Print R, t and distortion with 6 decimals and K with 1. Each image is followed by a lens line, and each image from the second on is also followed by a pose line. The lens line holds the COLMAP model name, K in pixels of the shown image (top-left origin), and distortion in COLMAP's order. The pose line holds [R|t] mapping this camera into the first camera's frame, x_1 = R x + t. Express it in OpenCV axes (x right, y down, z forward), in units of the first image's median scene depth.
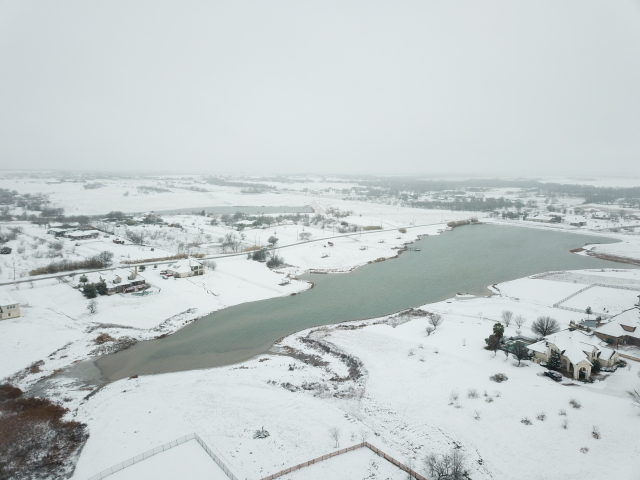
lens RADIAL K [[484.3, 0, 318.4], [0, 484.3, 238.6], [0, 0, 1]] dist [0.032176, -0.034460]
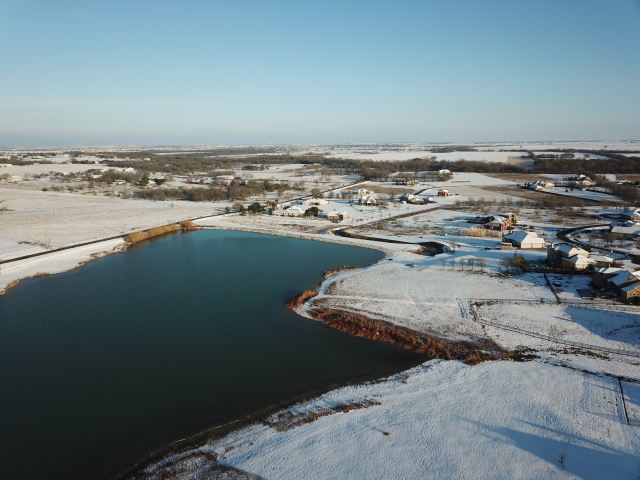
lens RADIAL K [[484.3, 0, 318.4], [0, 484.3, 238.6], [0, 0, 1]] dist [0.032176, -0.034460]
pose [[0.926294, -0.089665, 0.365977, 0.326982], [0.072832, 0.995563, 0.059576, -0.058141], [-0.369695, -0.028530, 0.928715, 0.464130]]
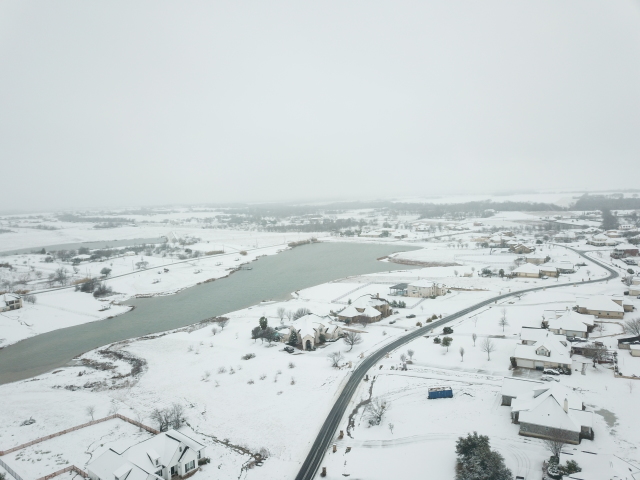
lens RADIAL K [[484.3, 0, 318.4], [0, 484.3, 238.6], [0, 0, 1]] dist [0.032176, -0.034460]
pose [[0.967939, -0.067462, 0.241958, 0.083905], [0.080896, 0.995660, -0.046015, 0.015824], [-0.237804, 0.064113, 0.969195, -0.100244]]
